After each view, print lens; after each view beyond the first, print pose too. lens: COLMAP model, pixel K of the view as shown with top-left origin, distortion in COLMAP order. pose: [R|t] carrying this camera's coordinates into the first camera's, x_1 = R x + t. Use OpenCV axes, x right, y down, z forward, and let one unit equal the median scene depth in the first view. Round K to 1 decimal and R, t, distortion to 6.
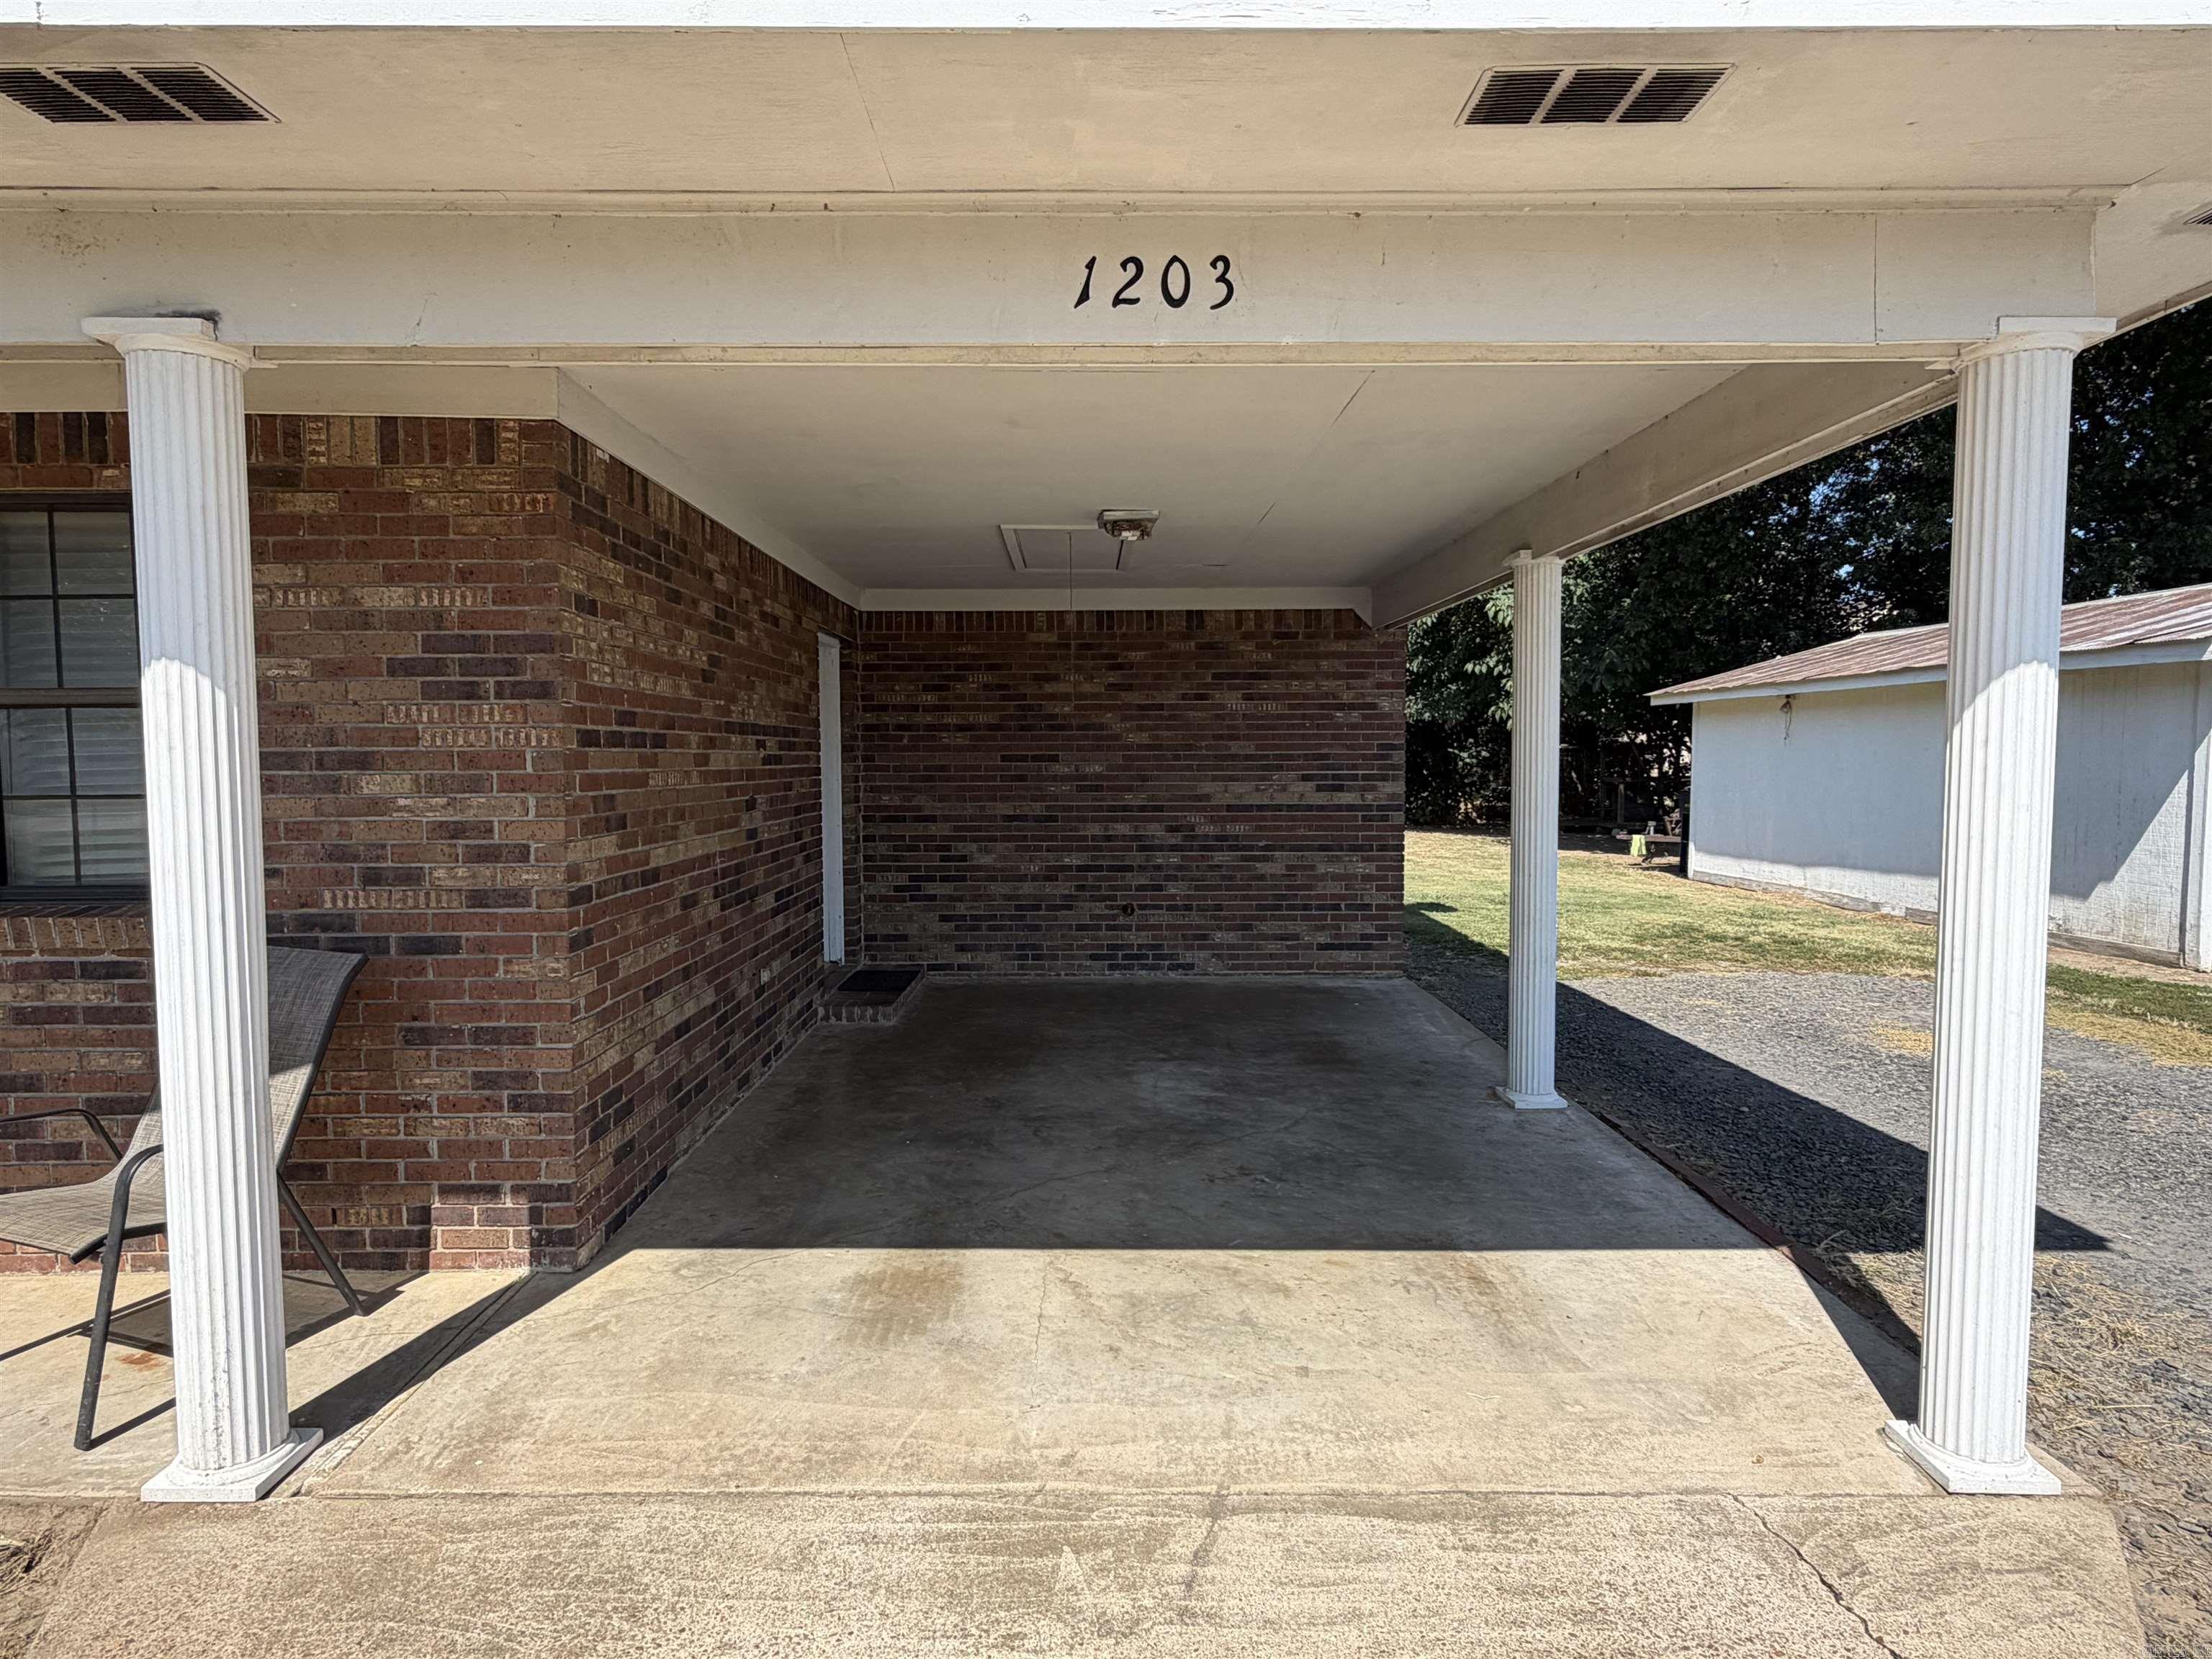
lens RADIAL K [[1238.0, 0, 1108.1], [0, 1238.0, 827.7], [0, 0, 1]] dist [-0.002766, -0.001510]
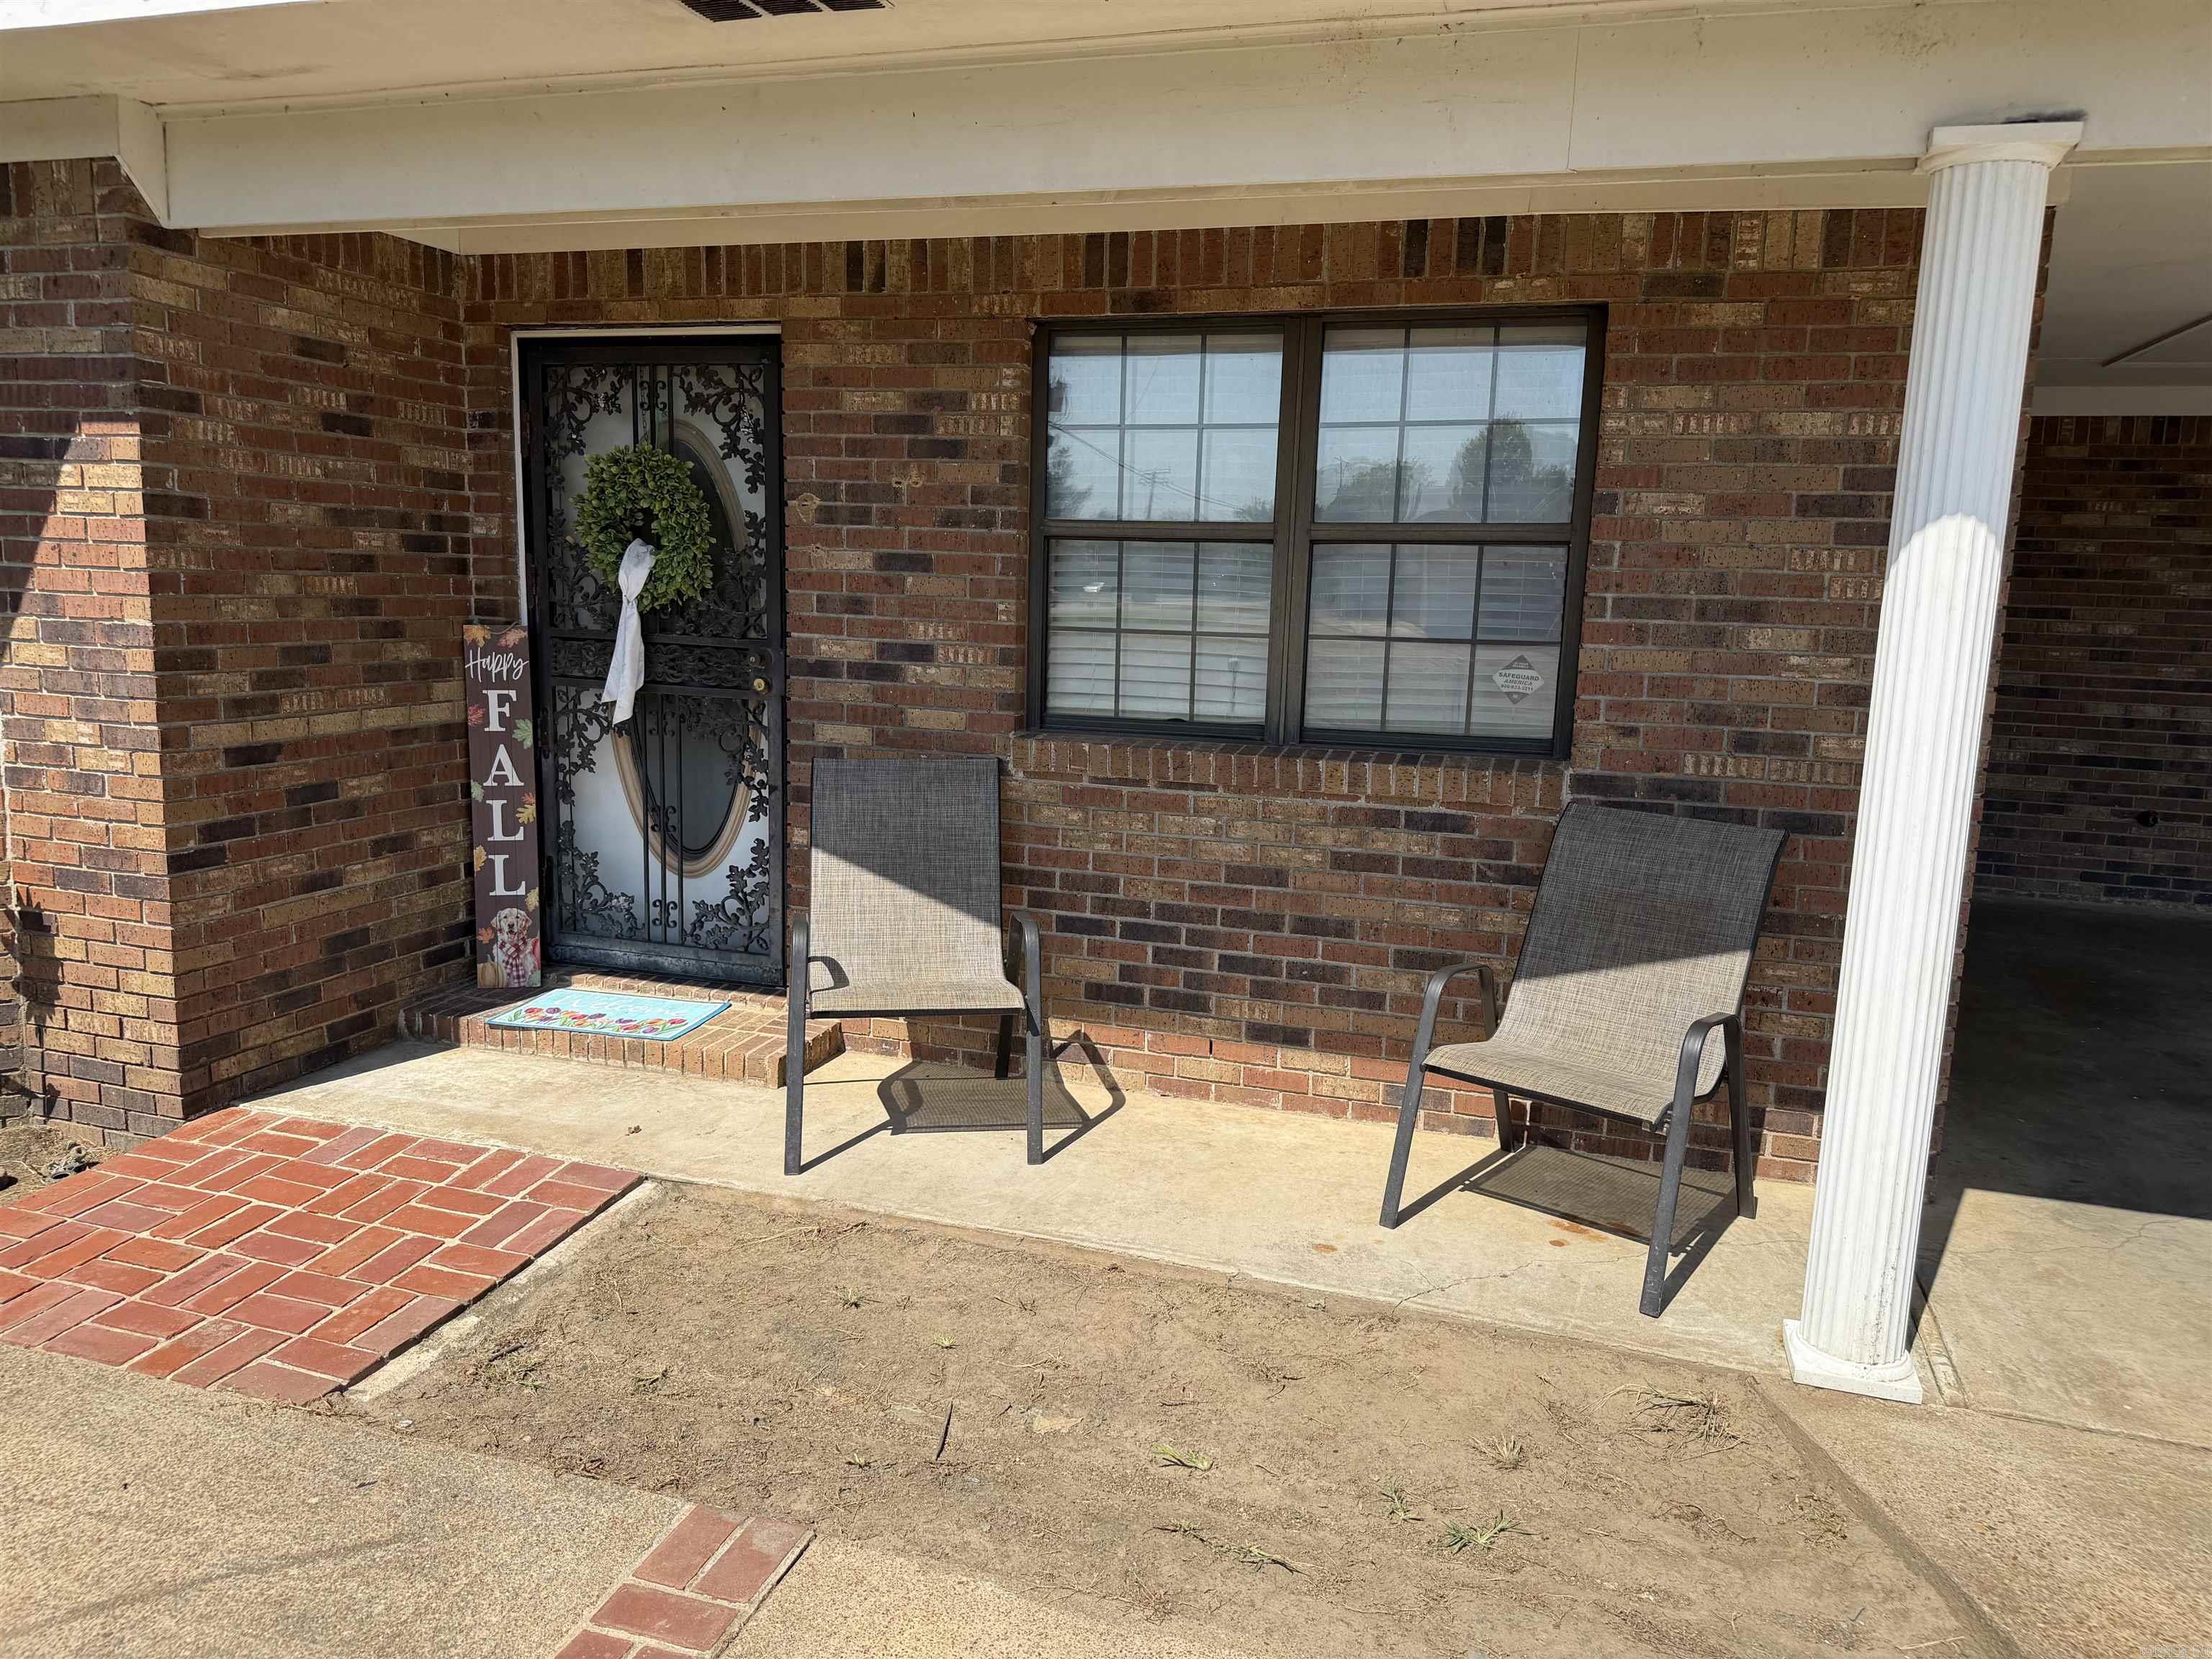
lens RADIAL K [[1522.7, 0, 1103.6], [0, 1522.7, 837.9], [0, 0, 1]] dist [-0.001441, -0.018369]
pose [[0.943853, 0.086111, -0.318945, -0.676358], [-0.050743, 0.991764, 0.117600, 0.002190], [0.326445, -0.094812, 0.940449, -0.194237]]
